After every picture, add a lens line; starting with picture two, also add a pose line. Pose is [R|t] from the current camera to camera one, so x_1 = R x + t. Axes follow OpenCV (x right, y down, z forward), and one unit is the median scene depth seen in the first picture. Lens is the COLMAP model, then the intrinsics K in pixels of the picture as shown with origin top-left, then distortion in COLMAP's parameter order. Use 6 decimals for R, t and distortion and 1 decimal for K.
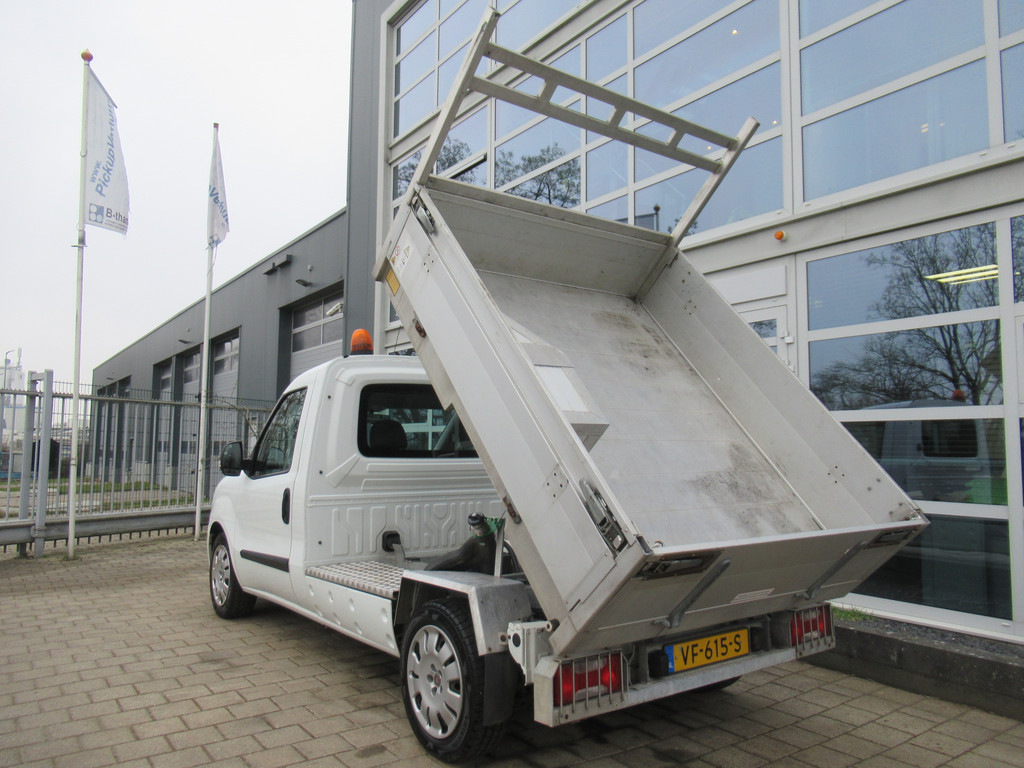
lens RADIAL K [[763.9, 0, 511.8], [0, 763.9, 387.6], [0, 0, 1]] dist [-0.009657, -0.001507]
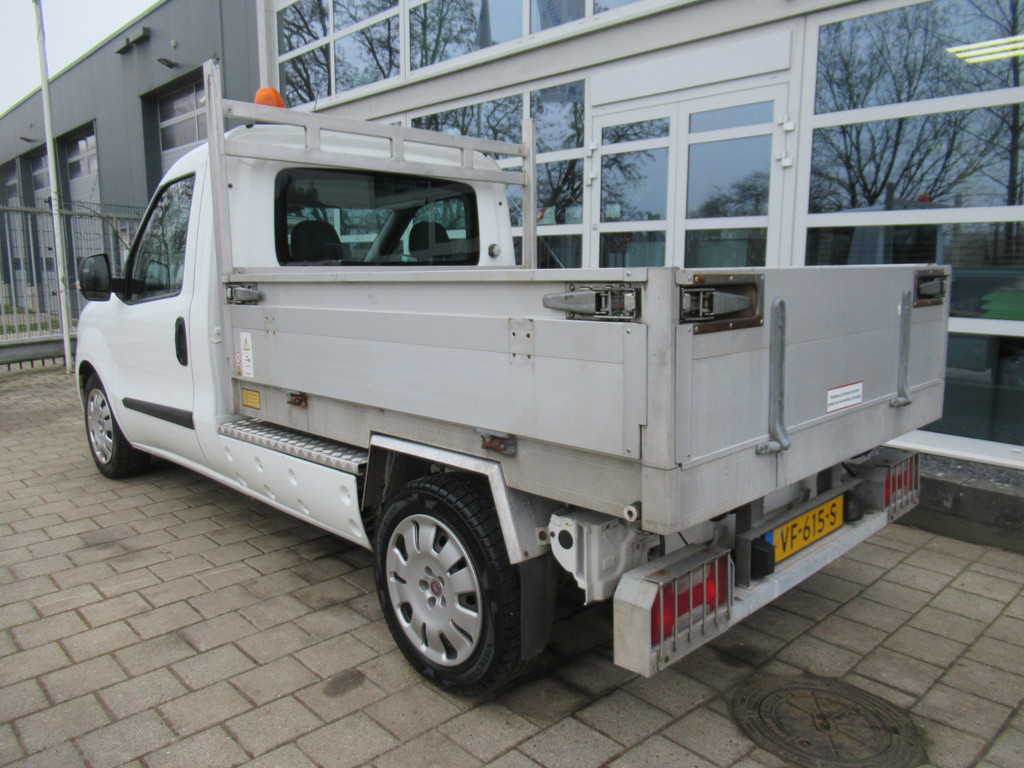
lens RADIAL K [[763.9, 0, 511.8], [0, 763.9, 387.6], [0, 0, 1]] dist [-0.009657, -0.001507]
pose [[0.990680, -0.029628, 0.132946, -0.091850], [-0.003025, 0.971029, 0.238941, 0.026749], [-0.136174, -0.237117, 0.961890, 0.278886]]
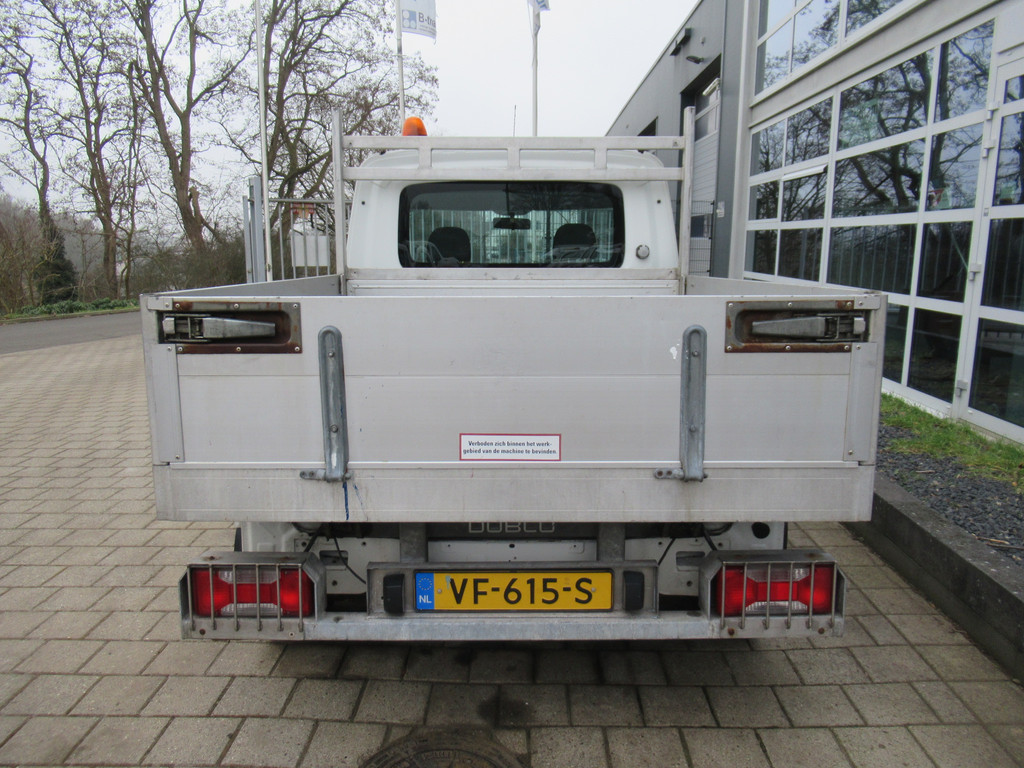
lens RADIAL K [[763.9, 0, 511.8], [0, 763.9, 387.6], [0, 0, 1]] dist [-0.009657, -0.001507]
pose [[0.800421, 0.104571, -0.590247, 0.483345], [0.054300, 0.967969, 0.245126, 0.013703], [0.596974, -0.228255, 0.769104, 0.419481]]
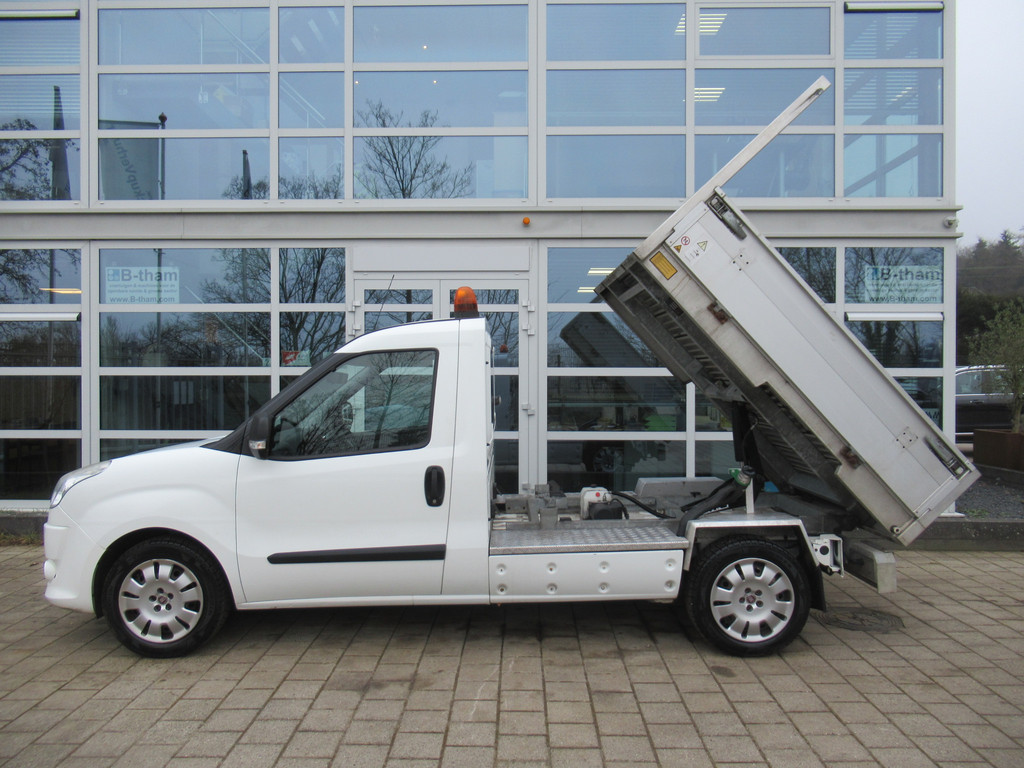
lens RADIAL K [[763.9, 0, 511.8], [0, 763.9, 387.6], [0, 0, 1]] dist [-0.009657, -0.001507]
pose [[0.585379, -0.017944, 0.810561, -1.070141], [-0.058698, 0.996193, 0.064445, -0.021556], [-0.808632, -0.085303, 0.582097, 0.482374]]
